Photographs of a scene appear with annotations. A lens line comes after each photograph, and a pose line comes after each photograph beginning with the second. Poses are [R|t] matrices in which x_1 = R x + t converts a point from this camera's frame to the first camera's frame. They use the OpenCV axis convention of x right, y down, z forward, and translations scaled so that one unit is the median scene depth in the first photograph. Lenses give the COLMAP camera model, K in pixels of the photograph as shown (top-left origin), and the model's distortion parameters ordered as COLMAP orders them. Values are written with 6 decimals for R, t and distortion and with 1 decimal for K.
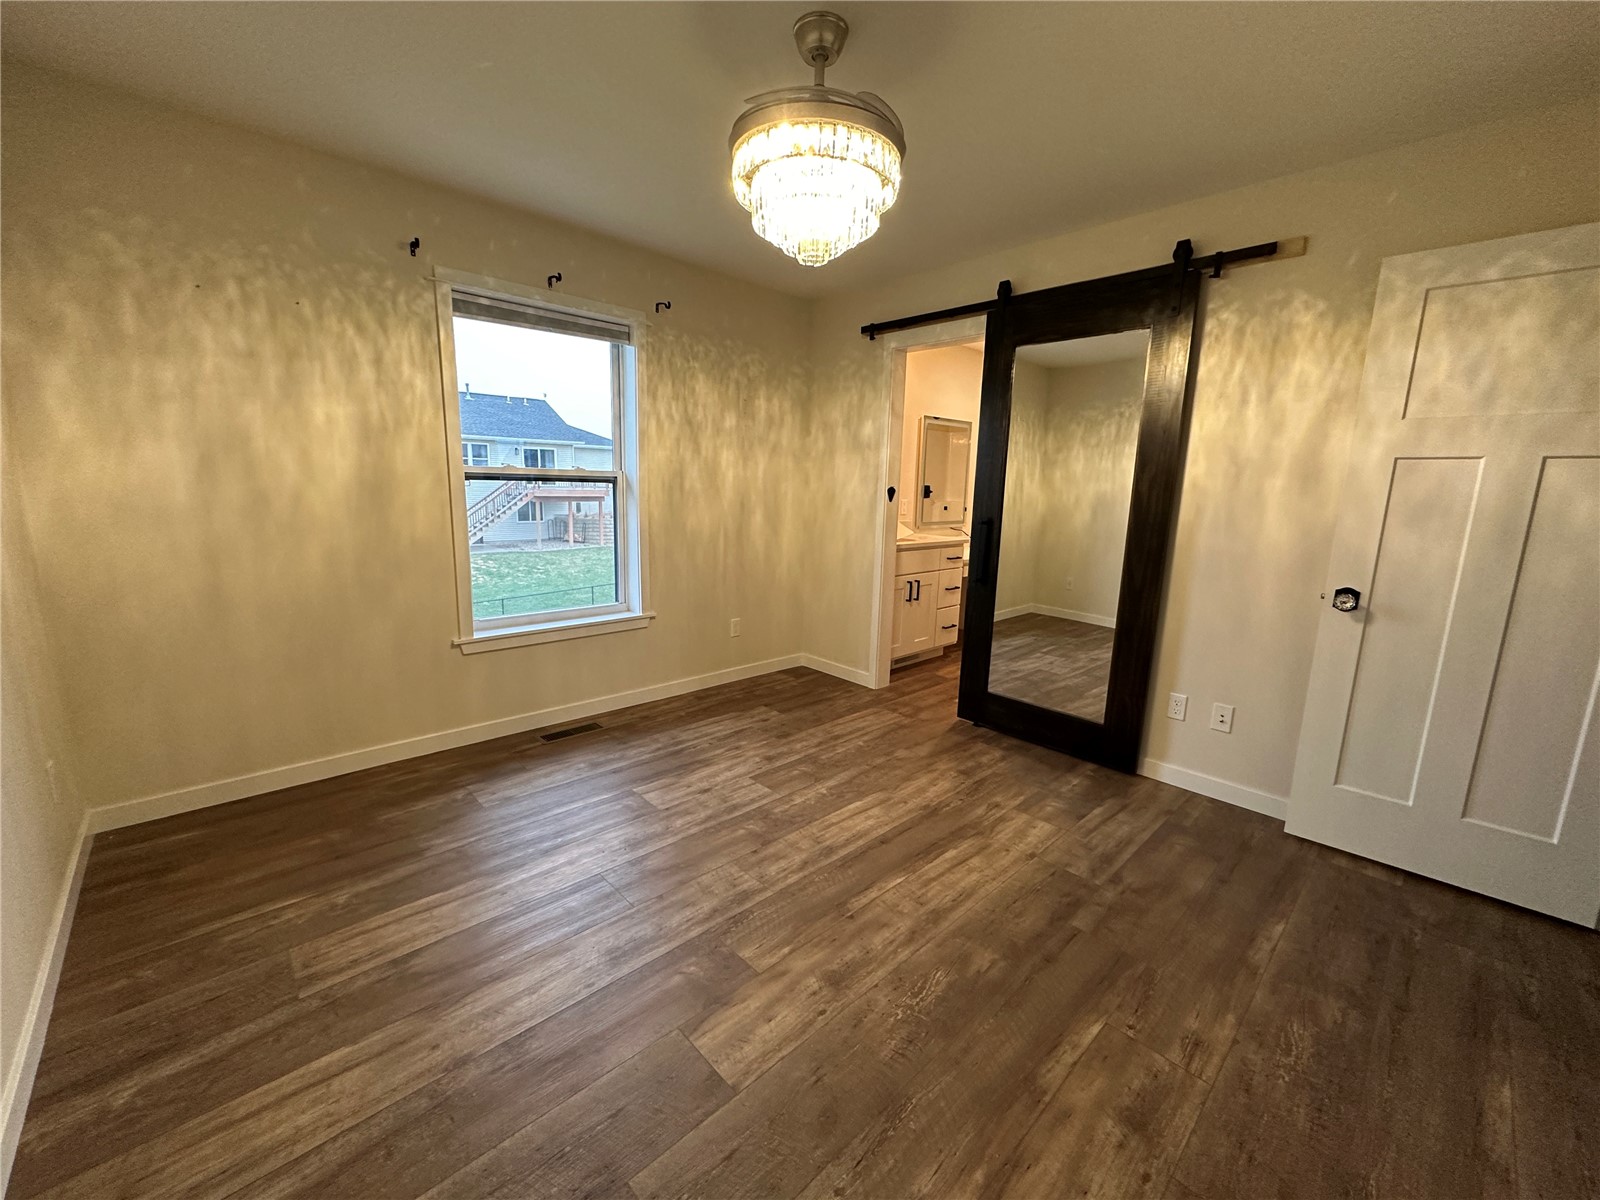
lens RADIAL K [[638.4, 0, 798.6], [0, 638.4, 600.3], [0, 0, 1]] dist [-0.002653, 0.000263]
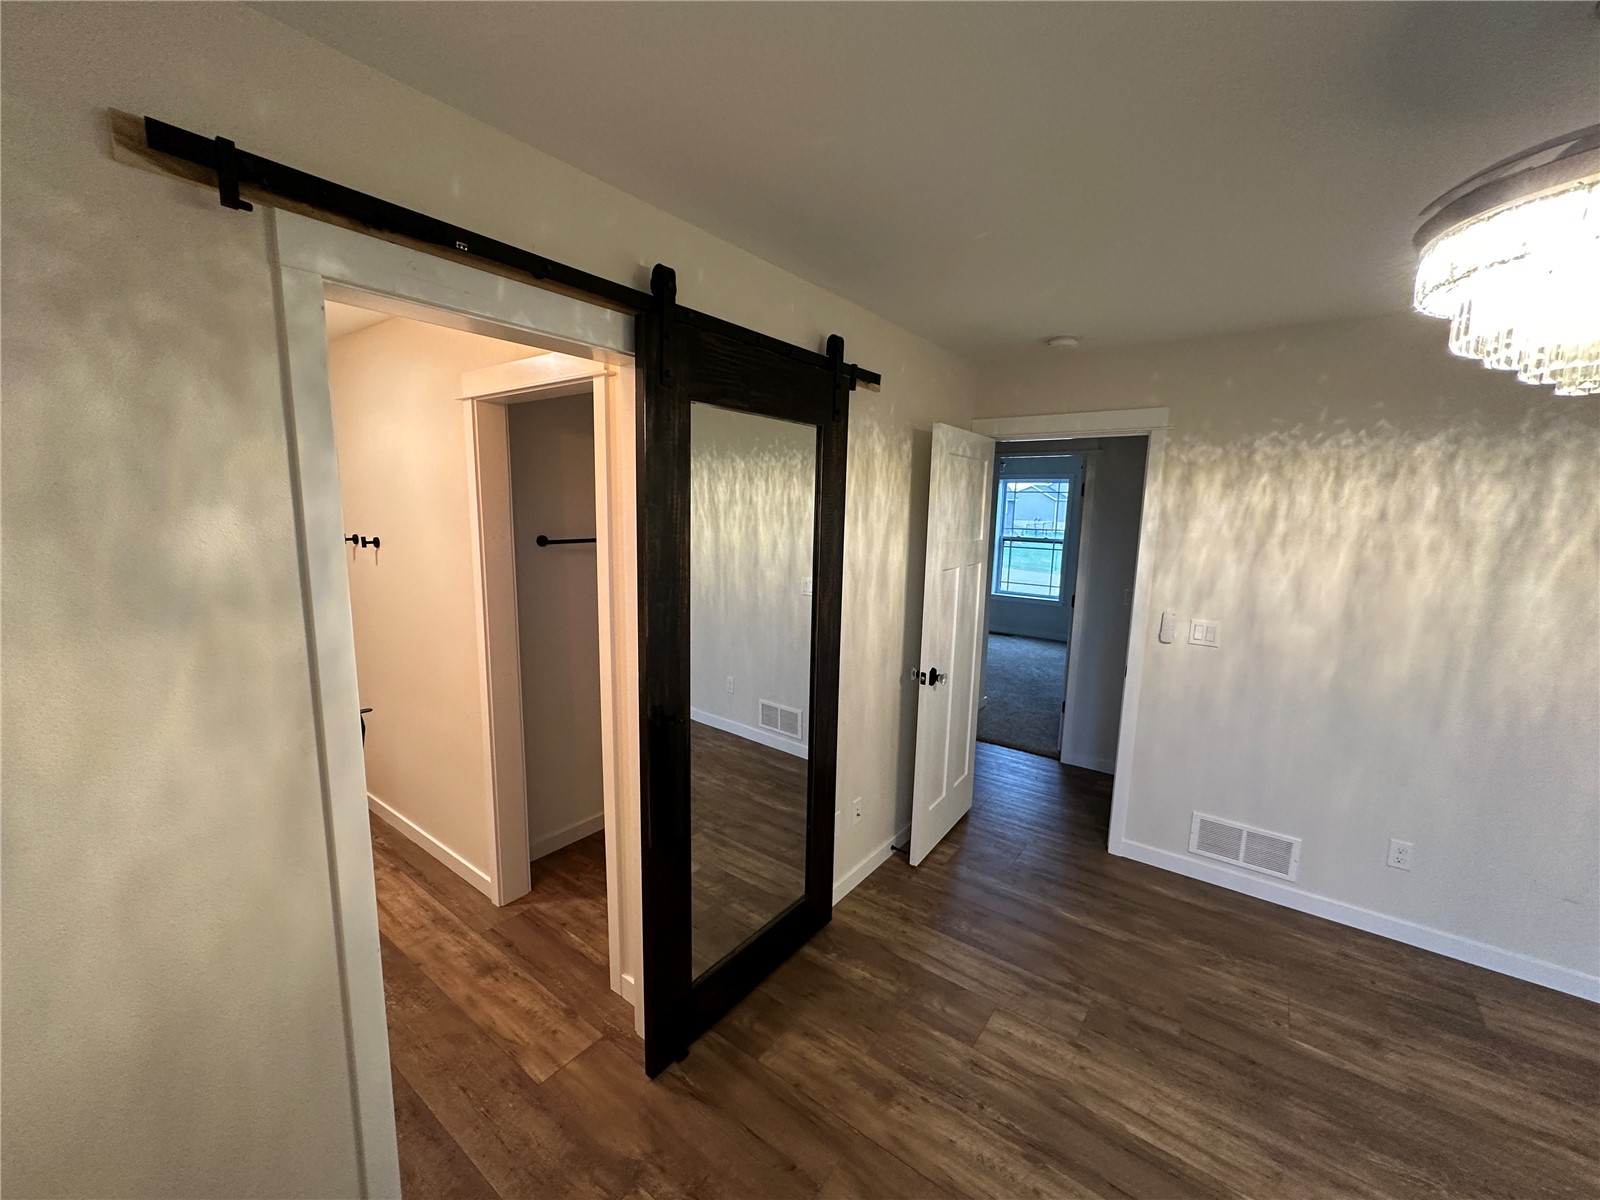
lens RADIAL K [[638.4, 0, 798.6], [0, 638.4, 600.3], [0, 0, 1]] dist [-0.002653, 0.000263]
pose [[-0.170231, -0.177547, 0.969277, -0.307754], [0.148765, 0.967730, 0.203391, -0.422795], [-0.974110, 0.178818, -0.138325, 1.303567]]
